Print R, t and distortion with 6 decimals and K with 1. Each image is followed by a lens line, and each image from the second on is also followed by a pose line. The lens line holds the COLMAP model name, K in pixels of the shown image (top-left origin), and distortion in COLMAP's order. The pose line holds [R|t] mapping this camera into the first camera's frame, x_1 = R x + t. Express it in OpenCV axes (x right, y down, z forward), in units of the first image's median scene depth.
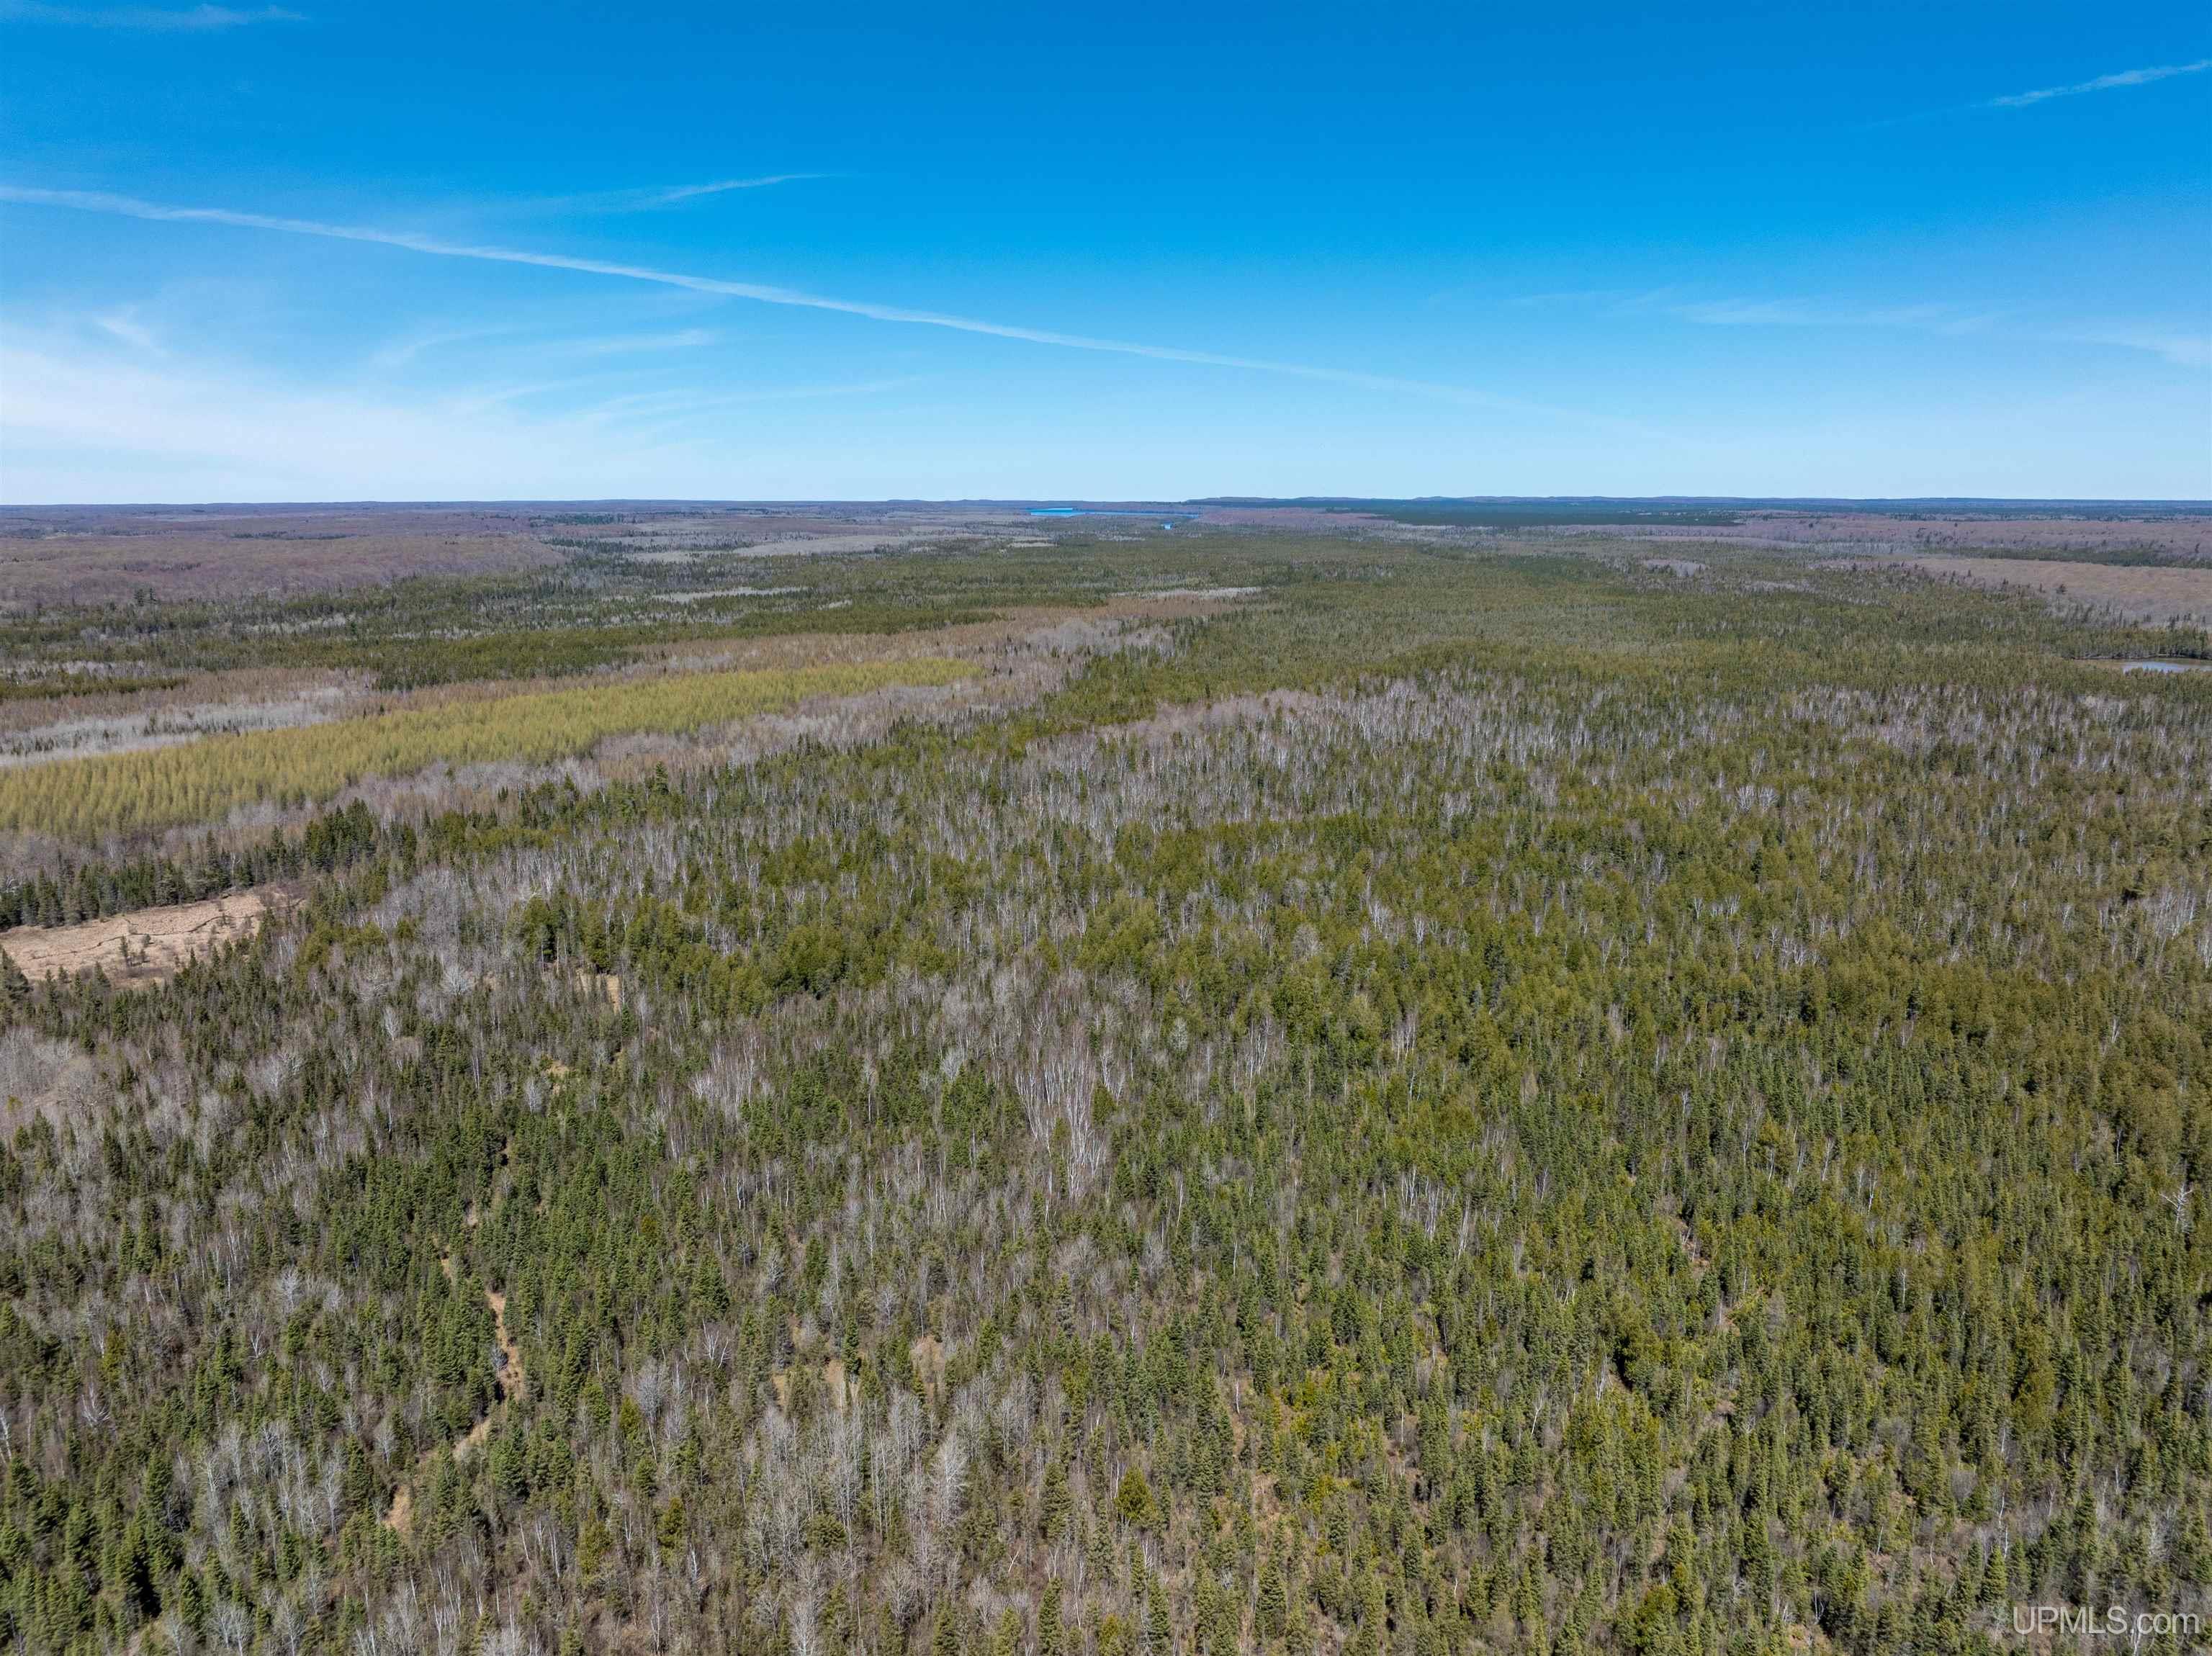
lens RADIAL K [[1556.2, 0, 1108.6], [0, 1556.2, 853.4], [0, 0, 1]] dist [-0.045575, 0.019031]
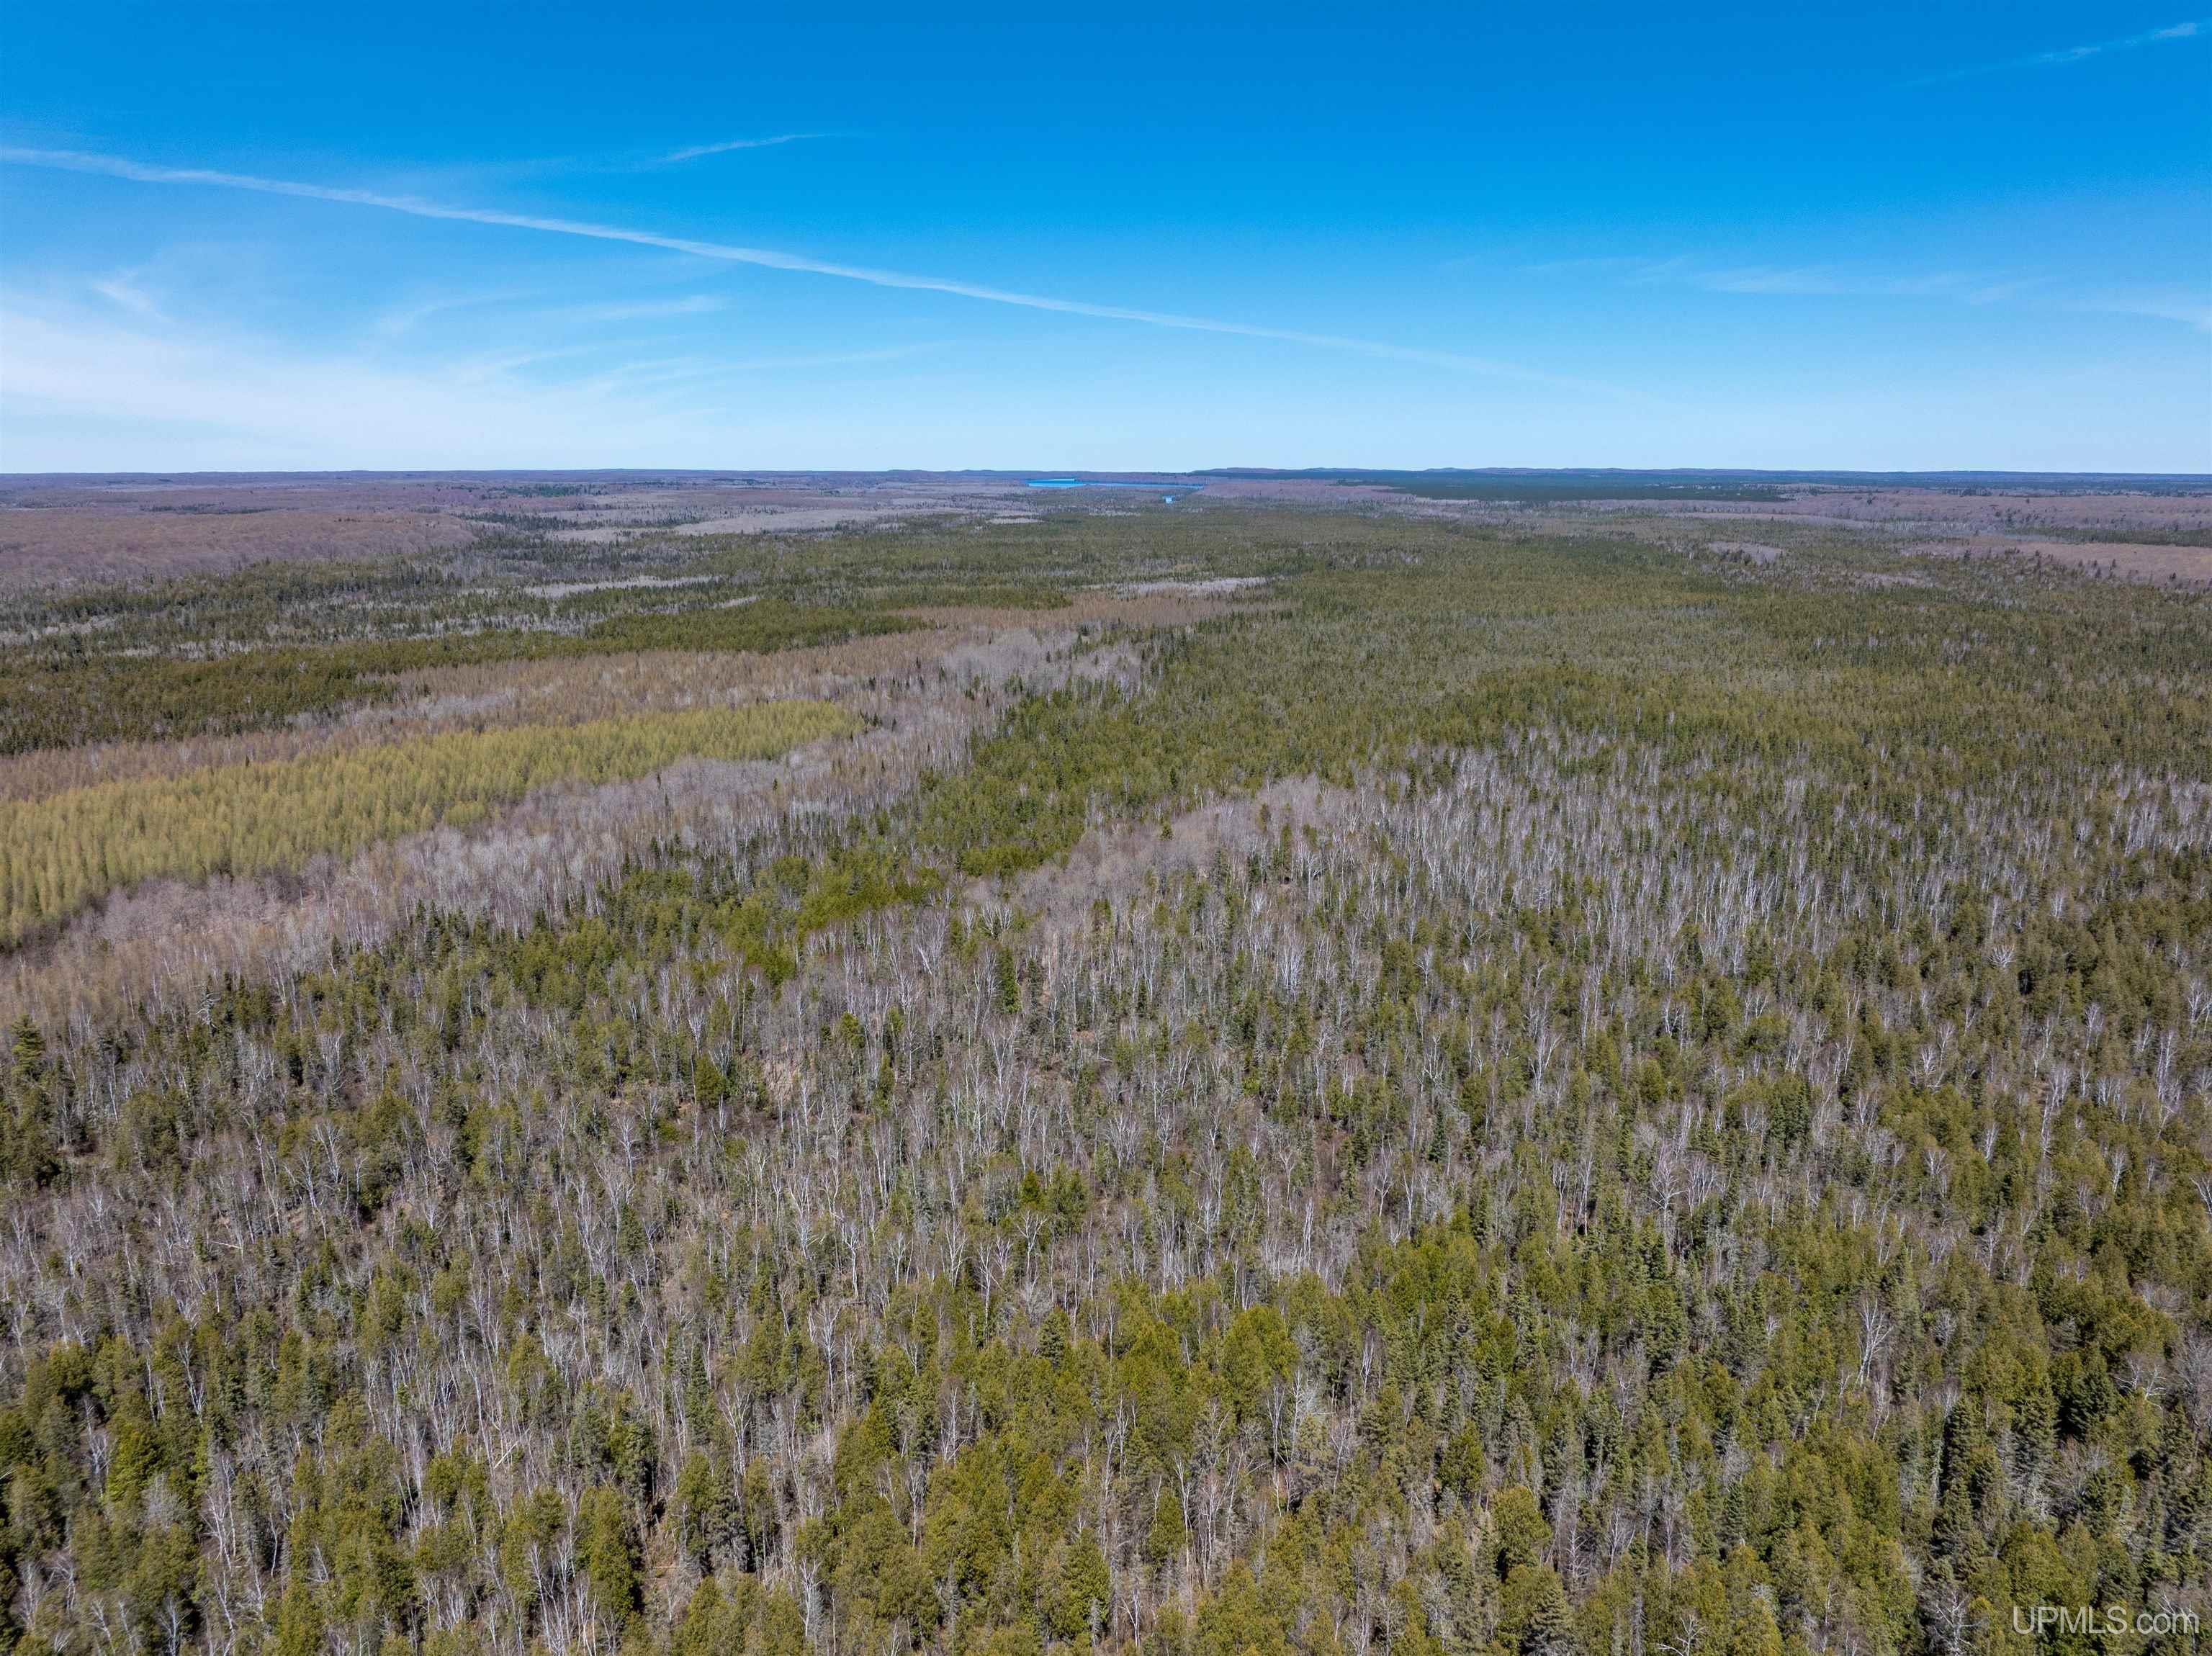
lens RADIAL K [[1556.2, 0, 1109.8], [0, 1556.2, 864.0], [0, 0, 1]] dist [-0.045575, 0.019031]
pose [[0.999988, 0.003641, -0.003282, 0.037513], [-0.003559, 0.999689, 0.024693, -0.080401], [0.003370, -0.024681, 0.999690, 0.344220]]
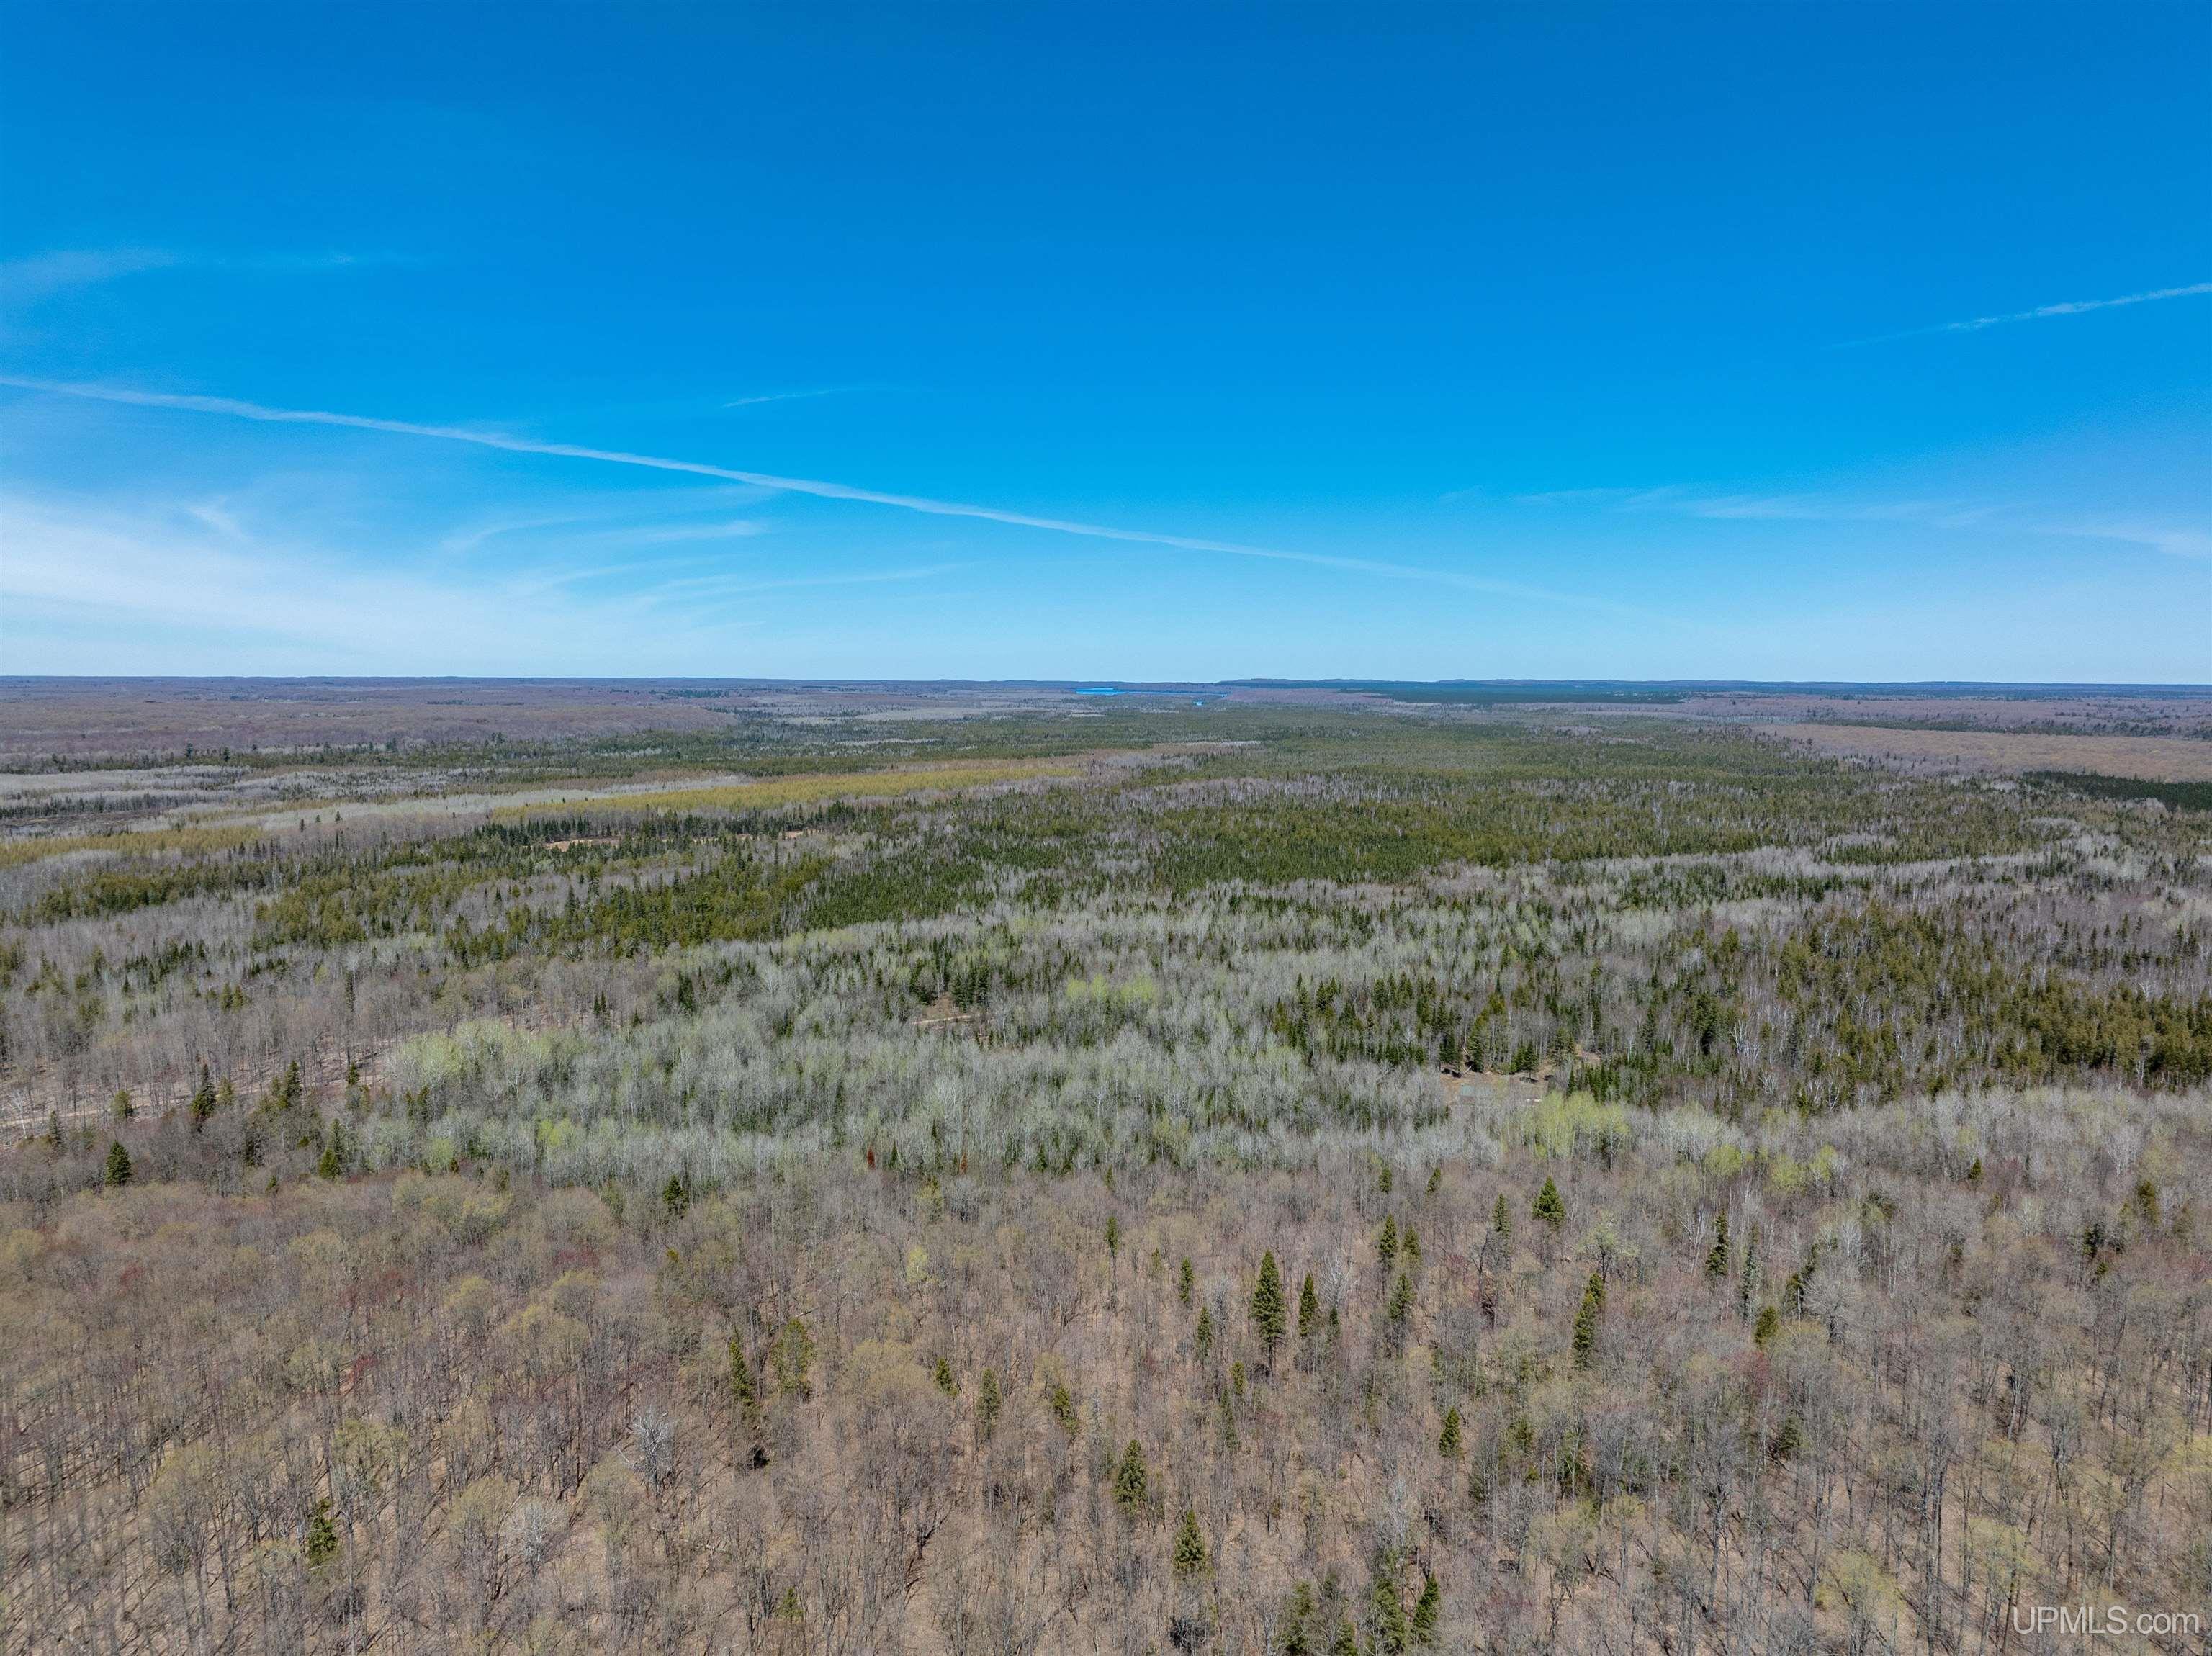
lens RADIAL K [[1556.2, 0, 1102.2], [0, 1556.2, 816.2], [0, 0, 1]] dist [-0.045575, 0.019031]
pose [[0.999626, 0.006888, -0.026477, -0.015050], [-0.010451, 0.990528, -0.136912, 0.188034], [0.025283, 0.137137, 0.990229, -0.808643]]
